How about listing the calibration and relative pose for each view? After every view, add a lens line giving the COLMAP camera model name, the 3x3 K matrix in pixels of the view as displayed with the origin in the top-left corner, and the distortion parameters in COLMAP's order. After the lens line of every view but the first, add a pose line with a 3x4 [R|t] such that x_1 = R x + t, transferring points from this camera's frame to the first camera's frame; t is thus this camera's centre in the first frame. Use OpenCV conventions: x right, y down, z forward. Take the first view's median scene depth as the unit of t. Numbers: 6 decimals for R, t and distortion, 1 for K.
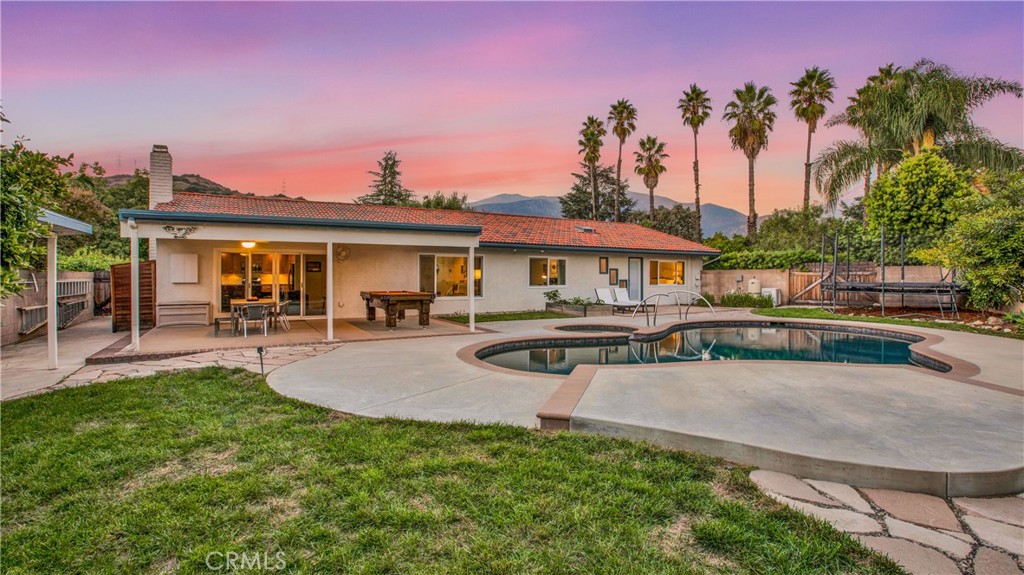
lens RADIAL K [[487.4, 0, 517.8], [0, 487.4, 280.9], [0, 0, 1]] dist [-0.023266, 0.009475]
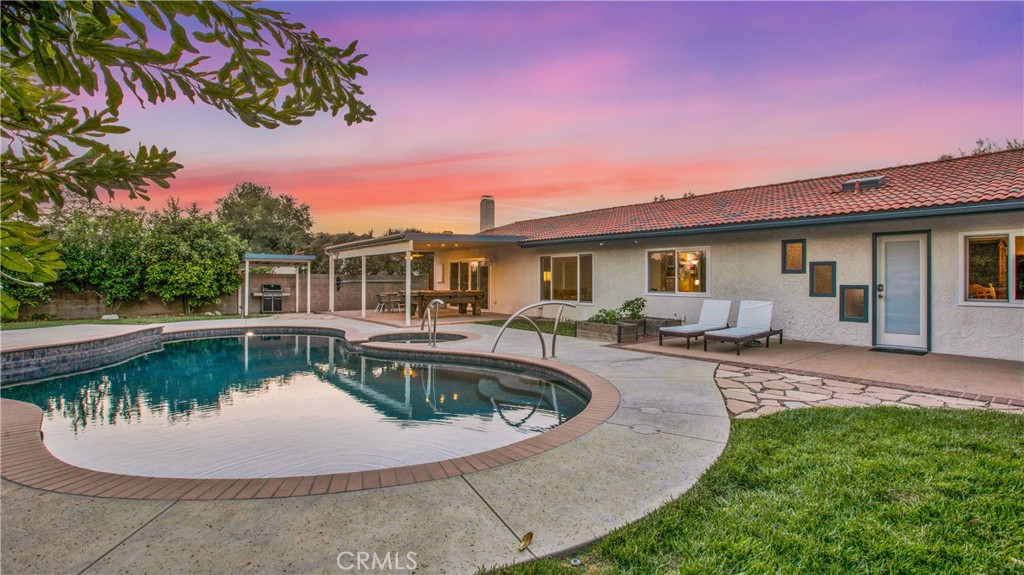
lens RADIAL K [[487.4, 0, 509.7], [0, 487.4, 285.2], [0, 0, 1]] dist [-0.023266, 0.009475]
pose [[0.144168, 0.011702, -0.989484, 0.224125], [-0.010776, 0.999889, 0.010255, -0.001327], [0.989495, 0.009184, 0.144278, 0.228600]]
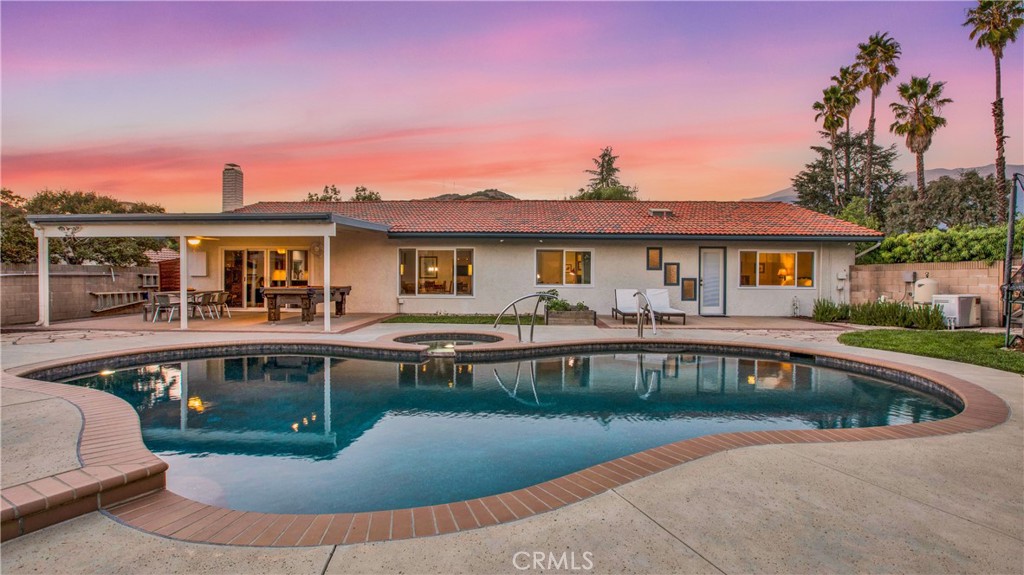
lens RADIAL K [[487.4, 0, 502.2], [0, 487.4, 295.3], [0, 0, 1]] dist [-0.023266, 0.009475]
pose [[0.854436, 0.025927, -0.518910, 0.130009], [-0.010709, 0.999421, 0.032301, 0.001019], [0.519447, -0.022042, 0.854219, 0.088823]]
